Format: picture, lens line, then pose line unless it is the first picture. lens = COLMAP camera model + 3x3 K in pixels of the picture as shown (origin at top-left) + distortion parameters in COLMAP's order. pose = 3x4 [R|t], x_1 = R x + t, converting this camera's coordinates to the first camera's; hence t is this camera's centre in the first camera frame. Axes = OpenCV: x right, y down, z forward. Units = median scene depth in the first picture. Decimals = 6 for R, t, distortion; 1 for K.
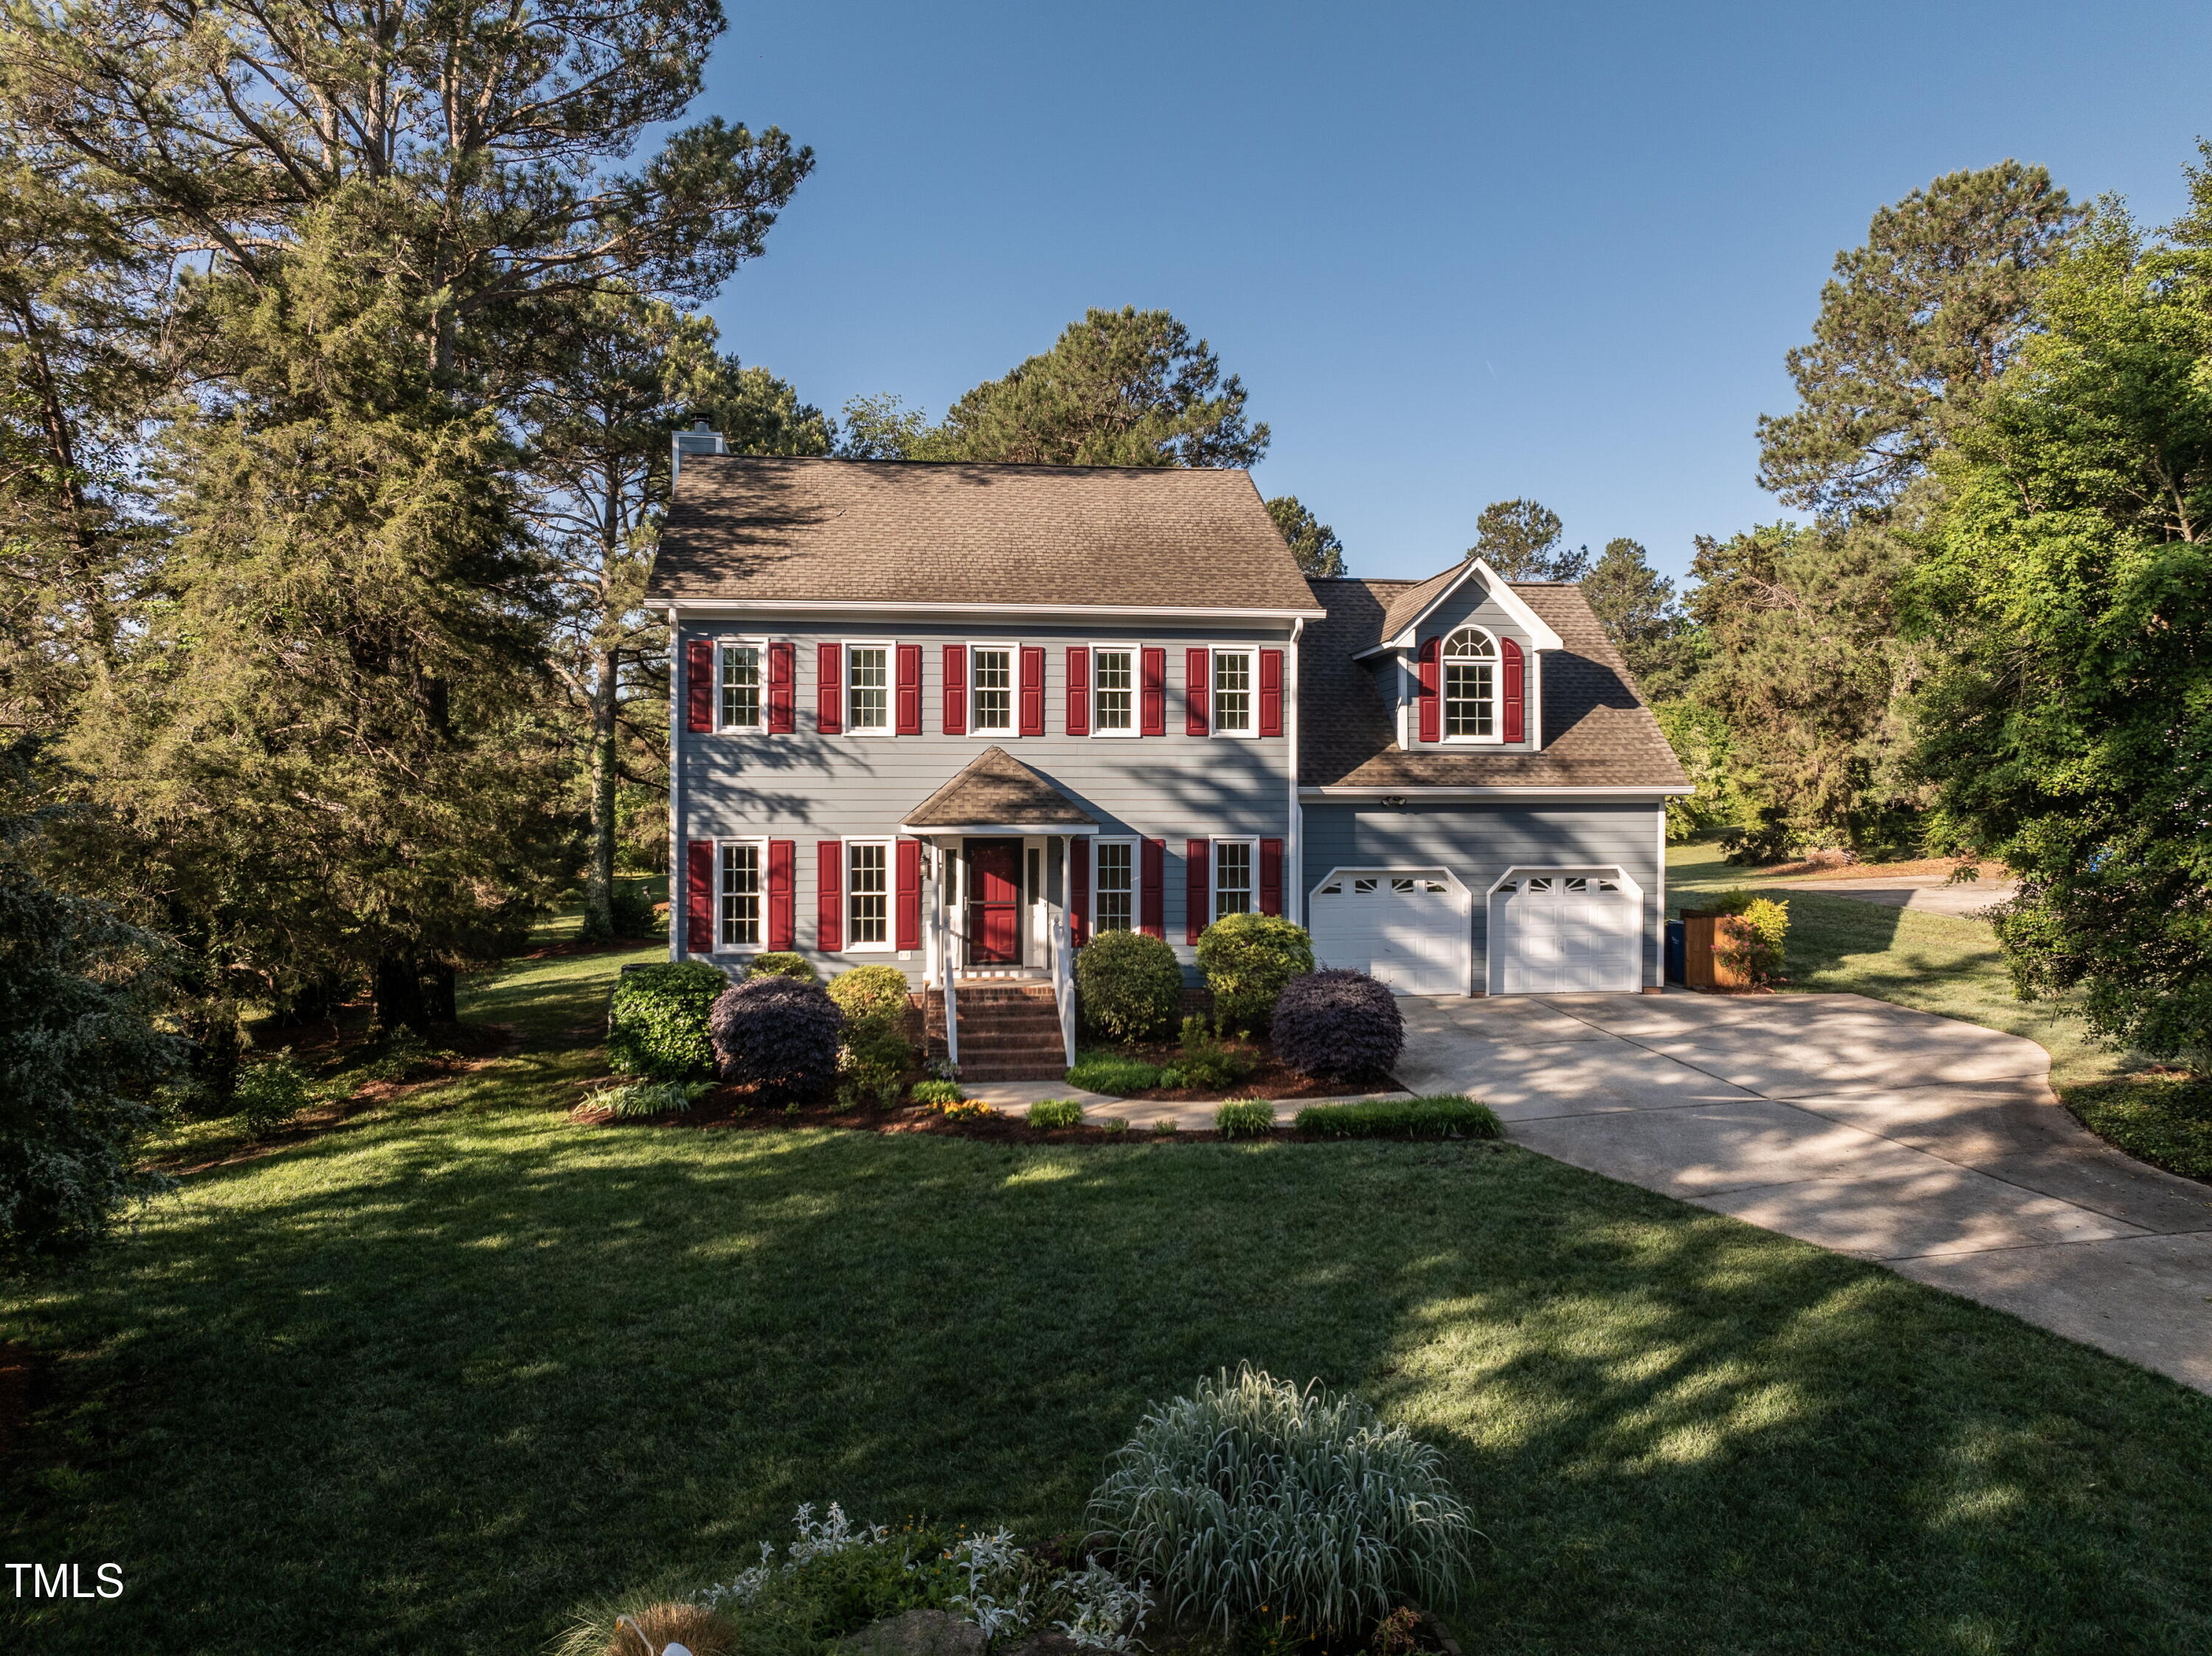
lens RADIAL K [[1195.3, 0, 1106.1], [0, 1195.3, 823.4], [0, 0, 1]] dist [-0.005636, 0.000046]
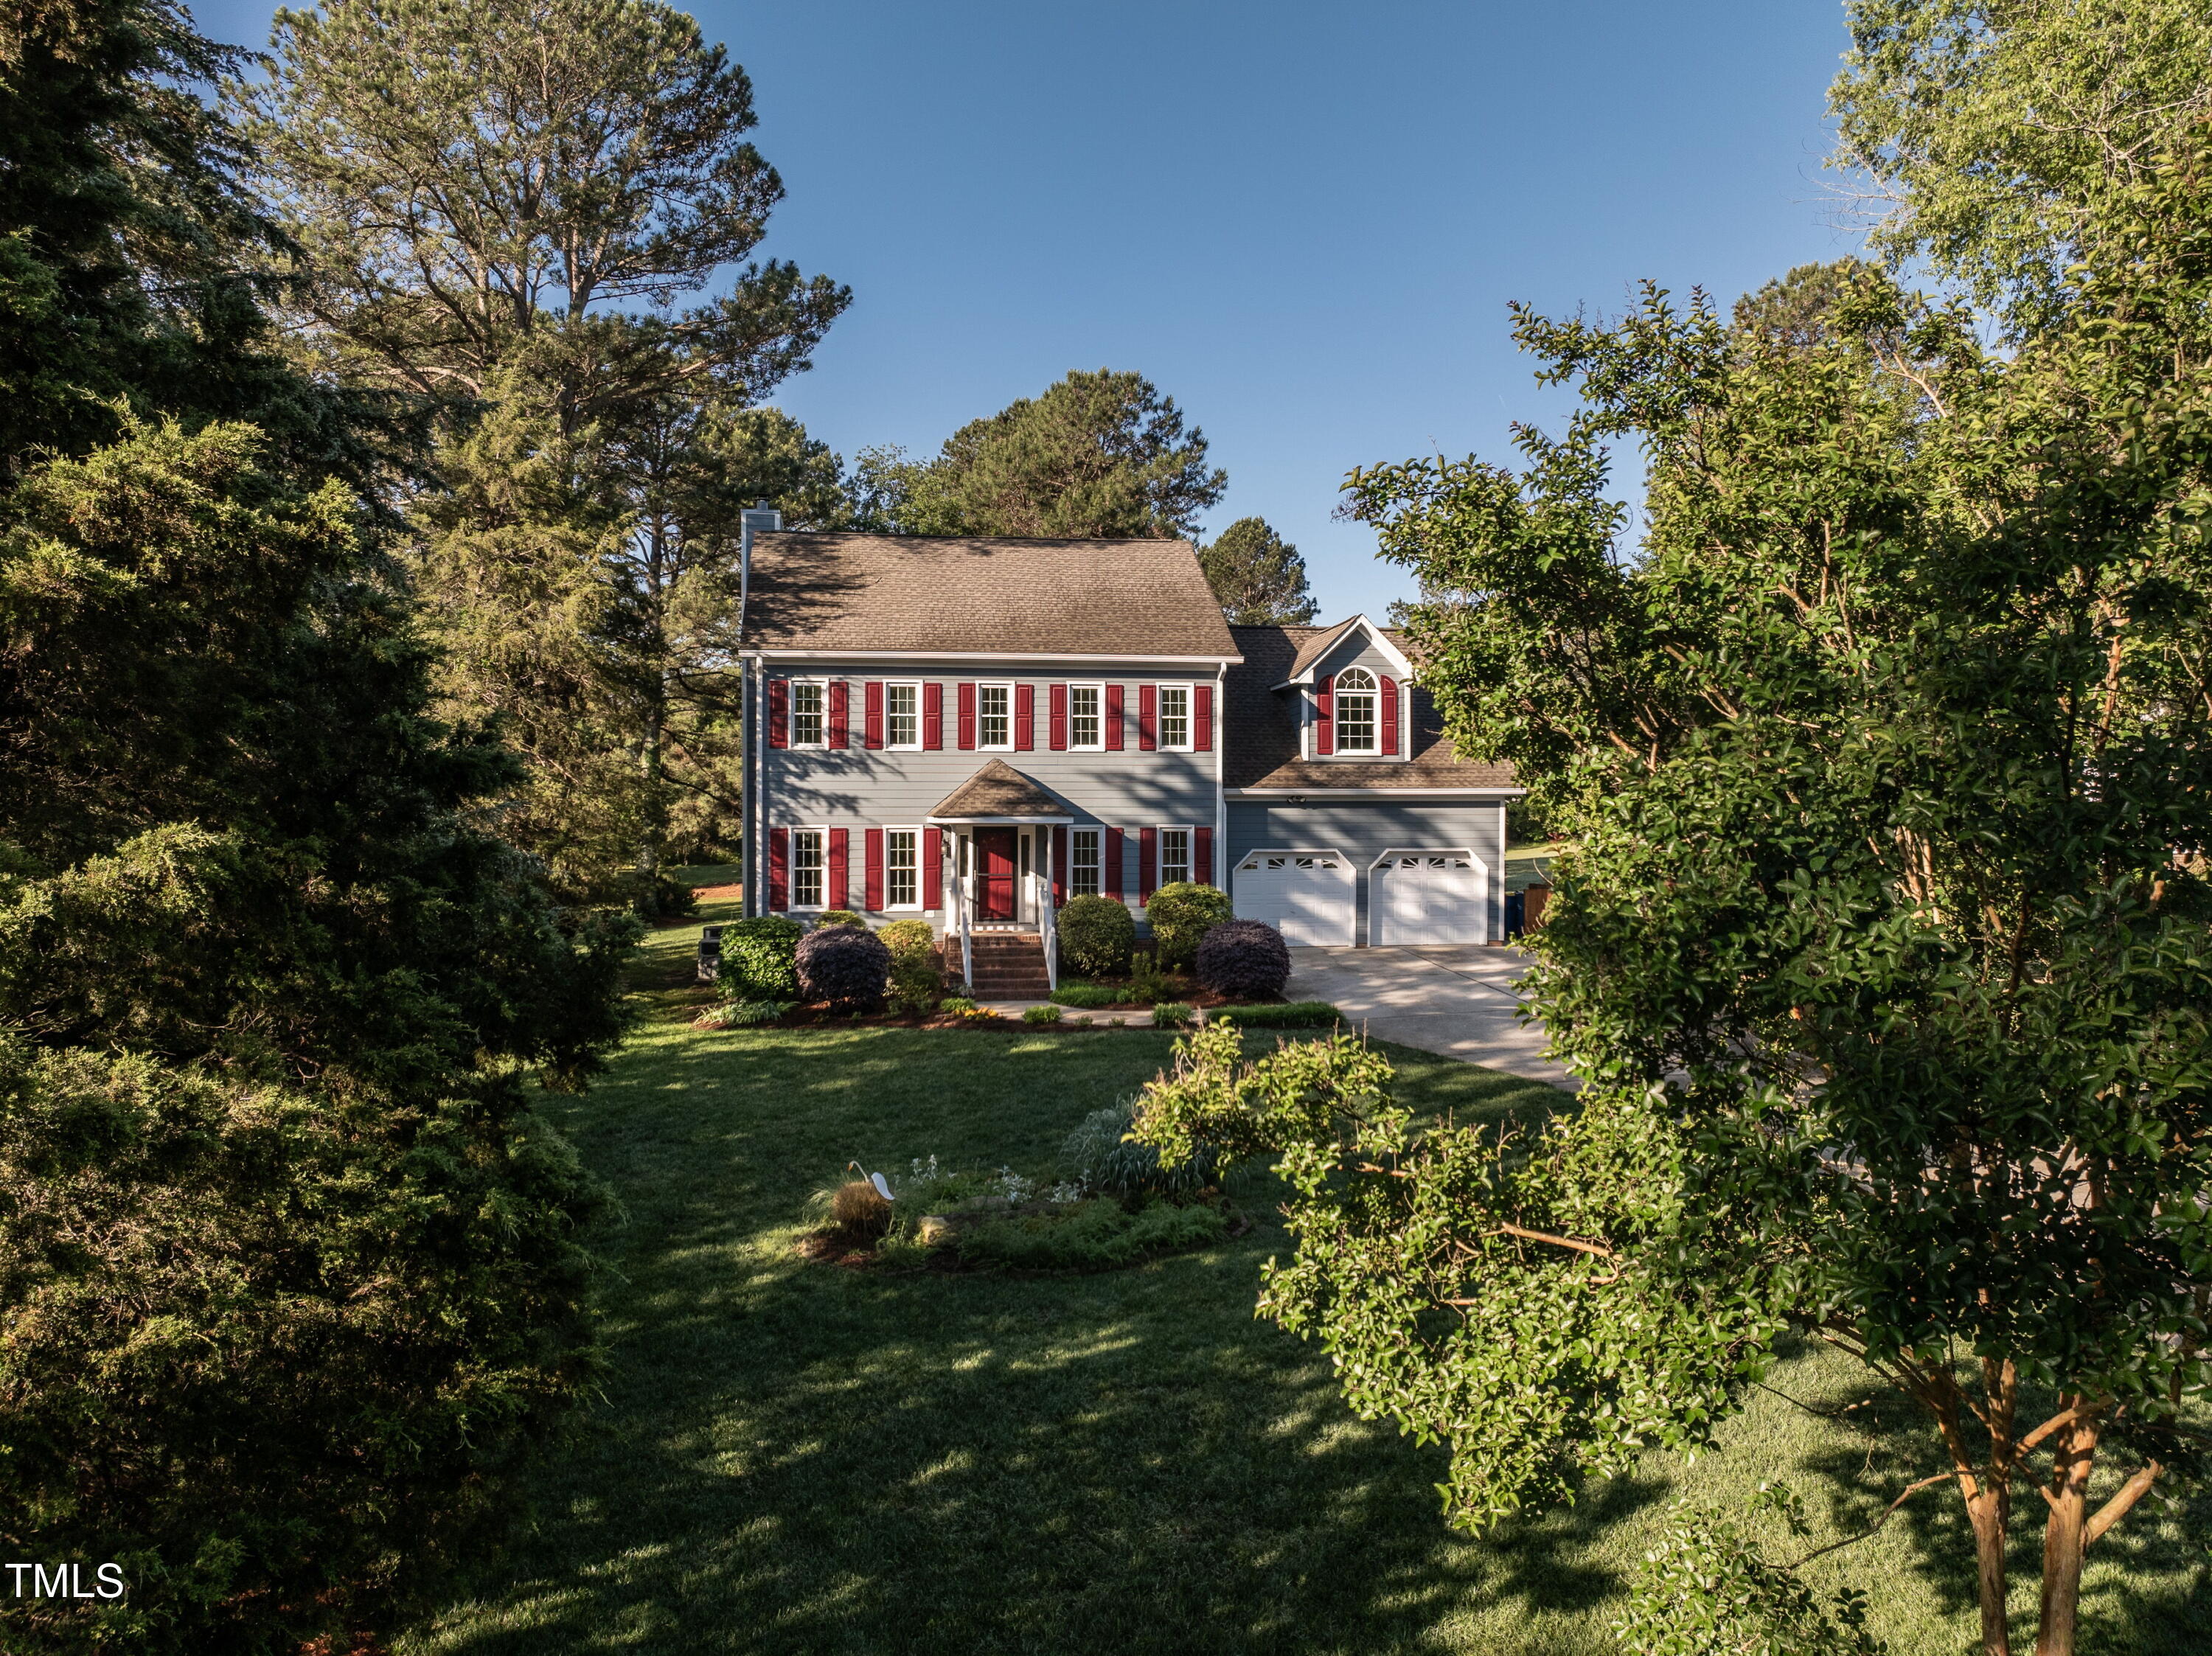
lens RADIAL K [[1176.2, 0, 1109.8], [0, 1176.2, 821.4], [0, 0, 1]] dist [0.003934, 0.000594]
pose [[0.999849, -0.000140, 0.017355, 0.010926], [0.000128, 1.000000, 0.000727, 0.005394], [-0.017355, -0.000725, 0.999849, -0.317327]]
